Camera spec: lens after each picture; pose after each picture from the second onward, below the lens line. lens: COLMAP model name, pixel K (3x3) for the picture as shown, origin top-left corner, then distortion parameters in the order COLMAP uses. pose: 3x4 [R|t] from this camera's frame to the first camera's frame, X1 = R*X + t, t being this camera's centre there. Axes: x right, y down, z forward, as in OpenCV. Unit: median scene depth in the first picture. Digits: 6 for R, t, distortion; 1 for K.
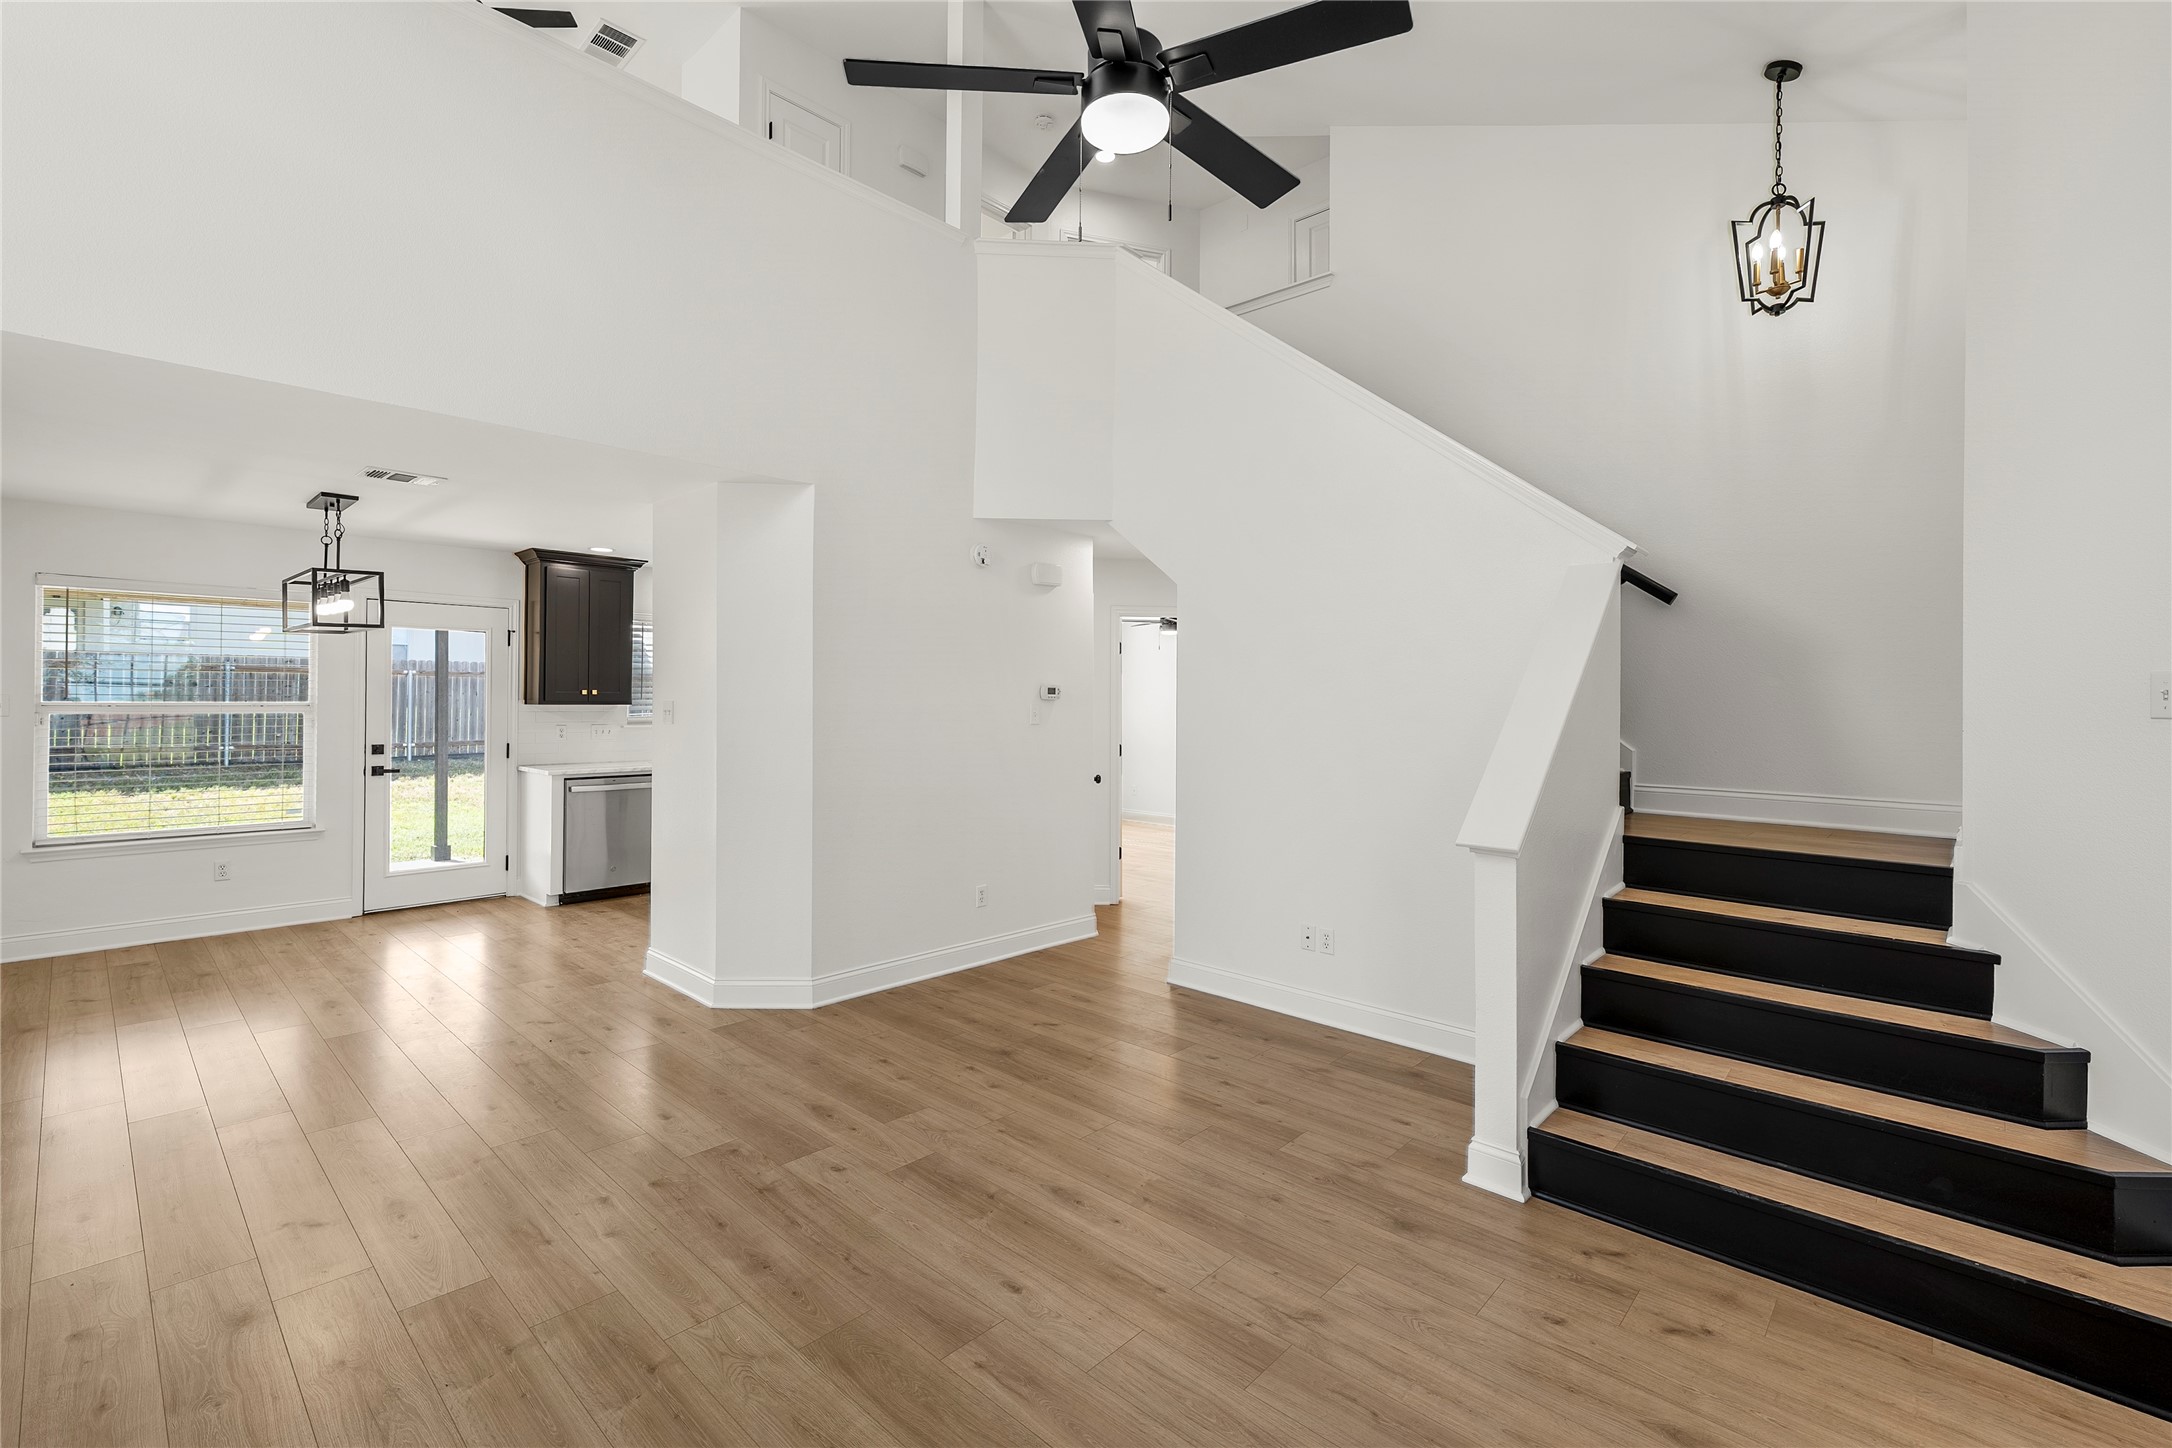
lens RADIAL K [[952.6, 0, 1087.8], [0, 952.6, 681.2], [0, 0, 1]] dist [0.004048, 0.000060]
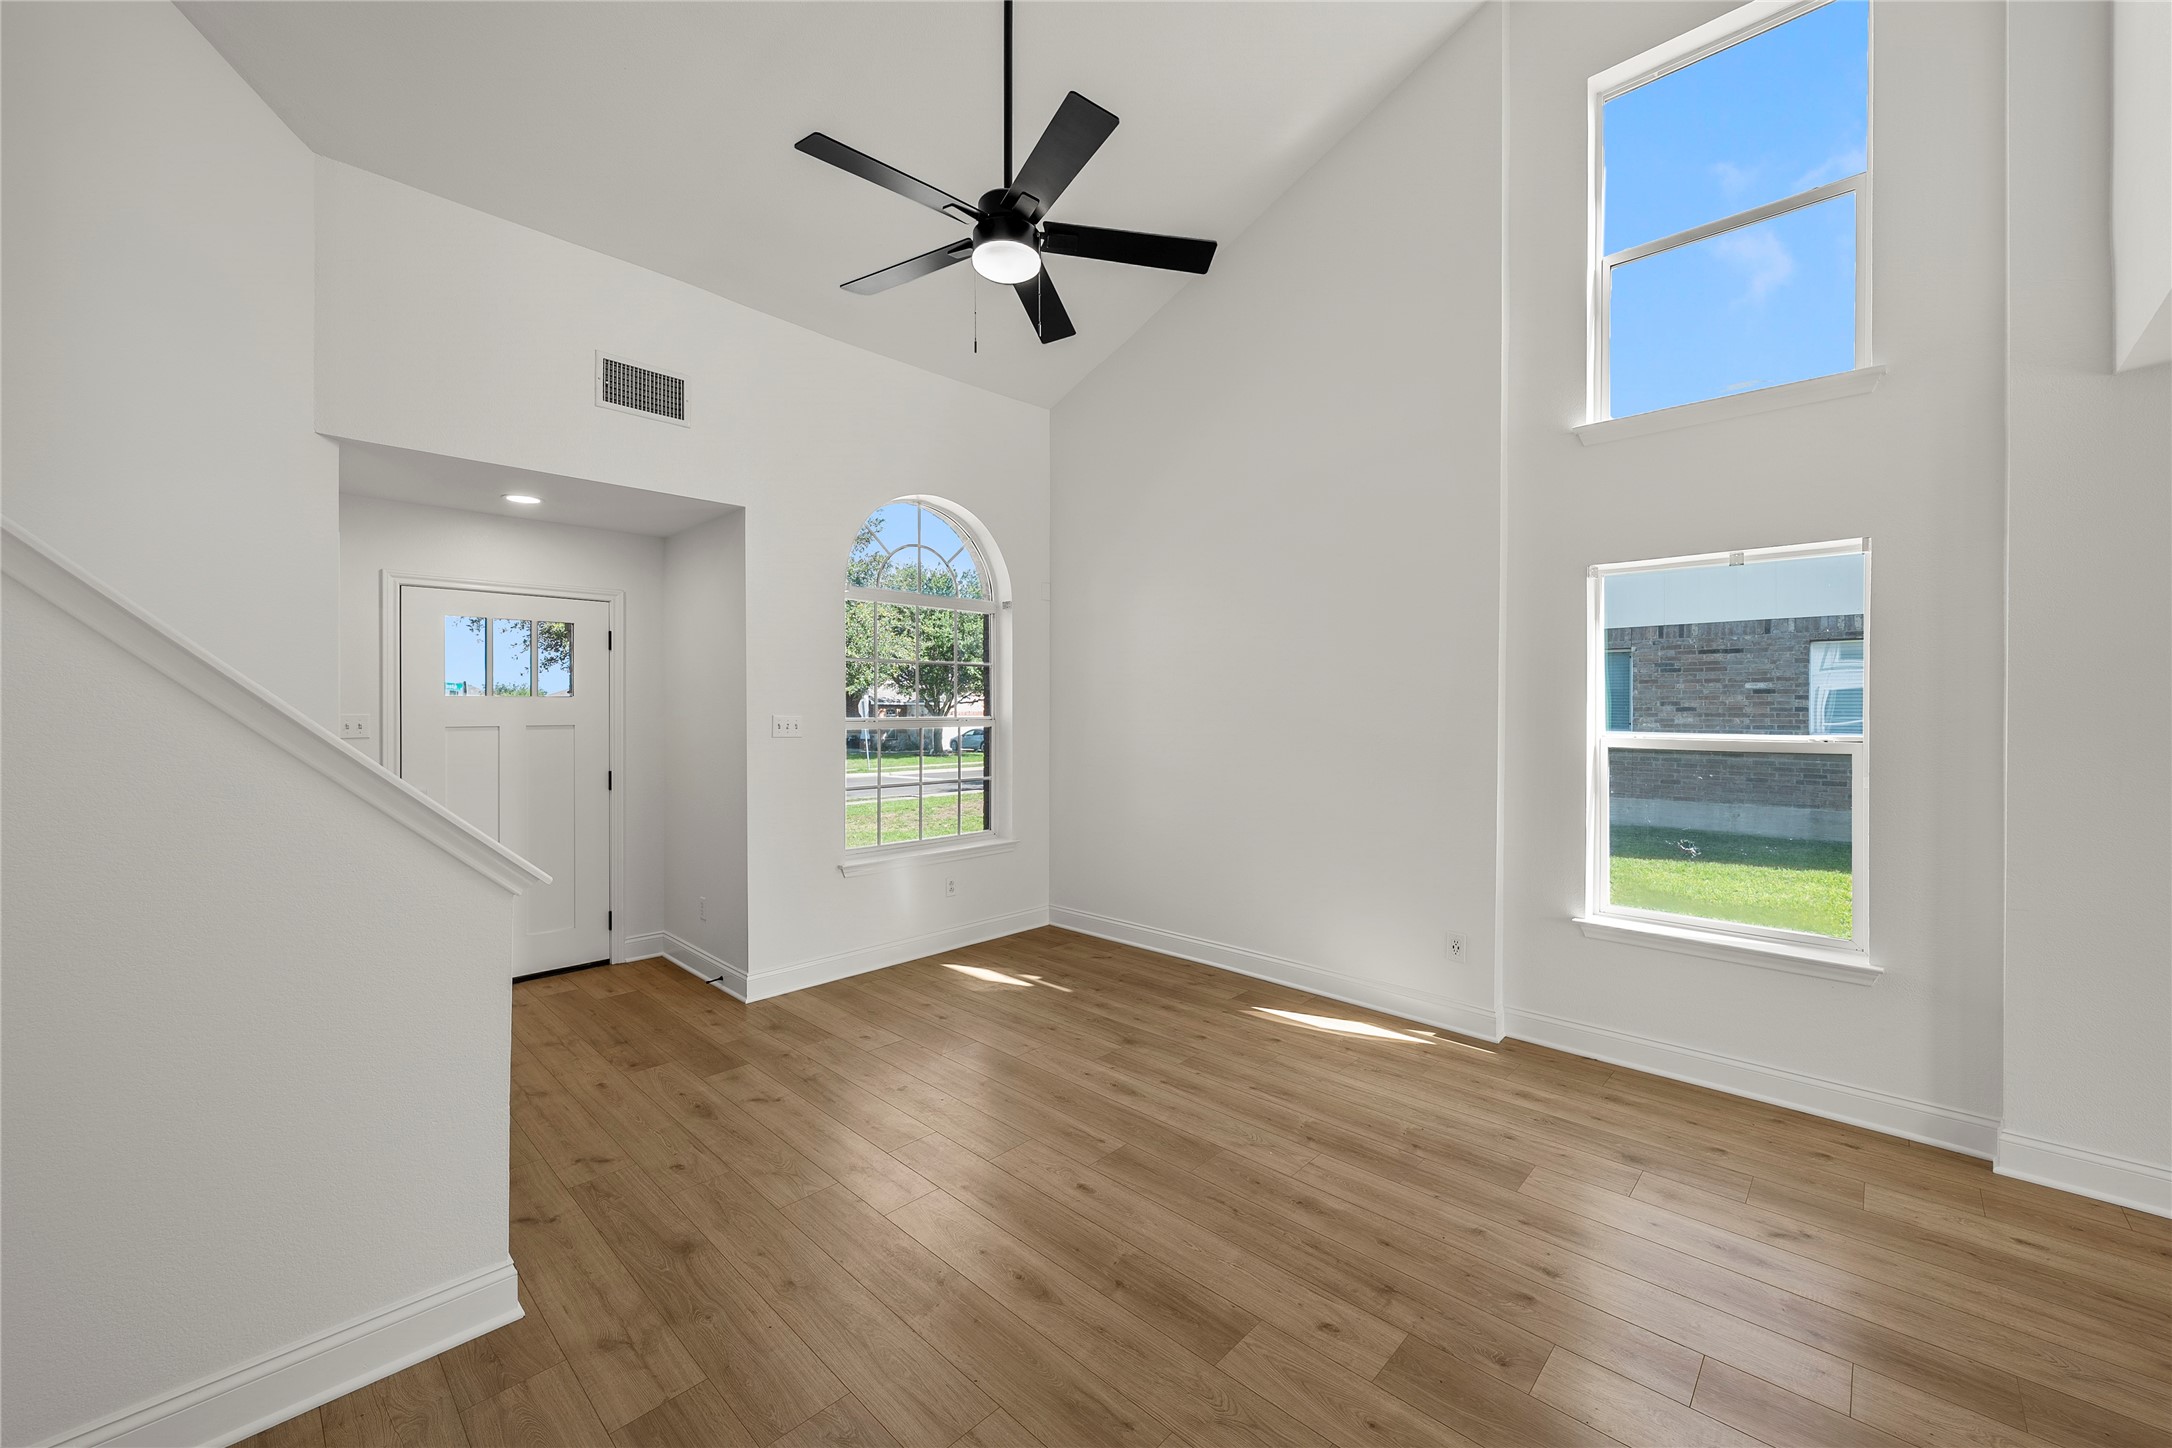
lens RADIAL K [[834.2, 0, 1086.0], [0, 834.2, 724.0], [0, 0, 1]] dist [-0.000253, -0.000027]
pose [[-0.999758, -0.011719, 0.018639, -0.078310], [-0.011703, 0.999931, 0.000974, 0.032016], [-0.018649, 0.000755, -0.999826, 1.731154]]
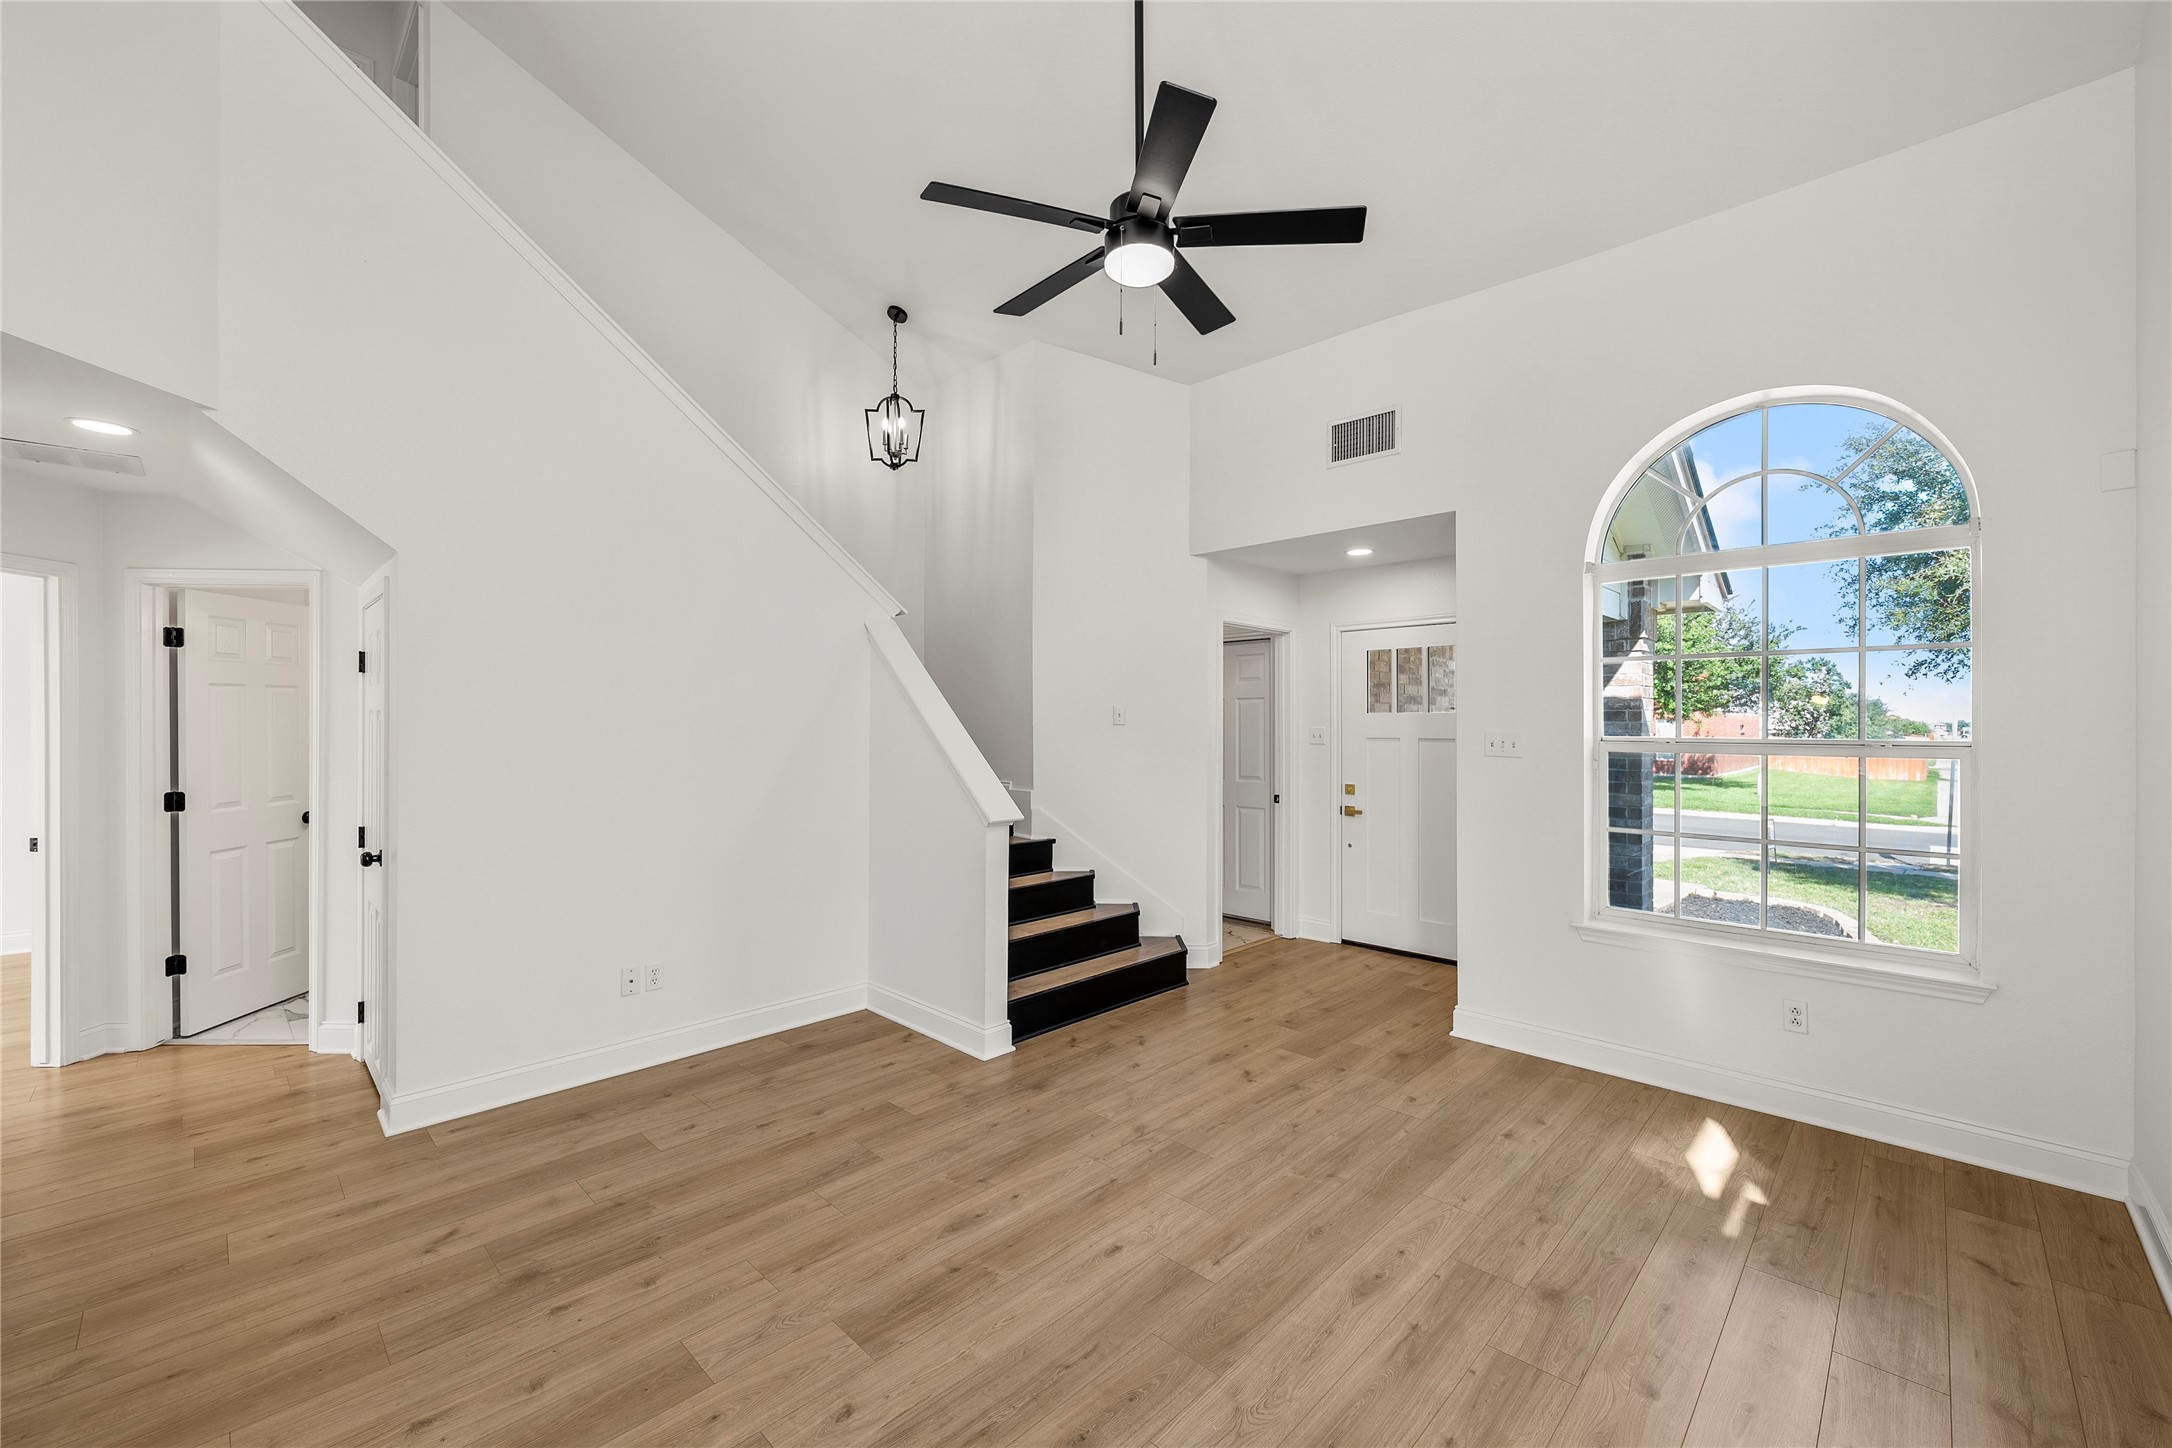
lens RADIAL K [[870.3, 0, 1098.3], [0, 870.3, 723.8], [0, 0, 1]] dist [0.002634, 0.000155]
pose [[0.014376, -0.013893, 0.999800, -0.909821], [-0.019303, 0.999713, 0.014169, 0.005426], [-0.999710, -0.019503, 0.014103, 0.849899]]
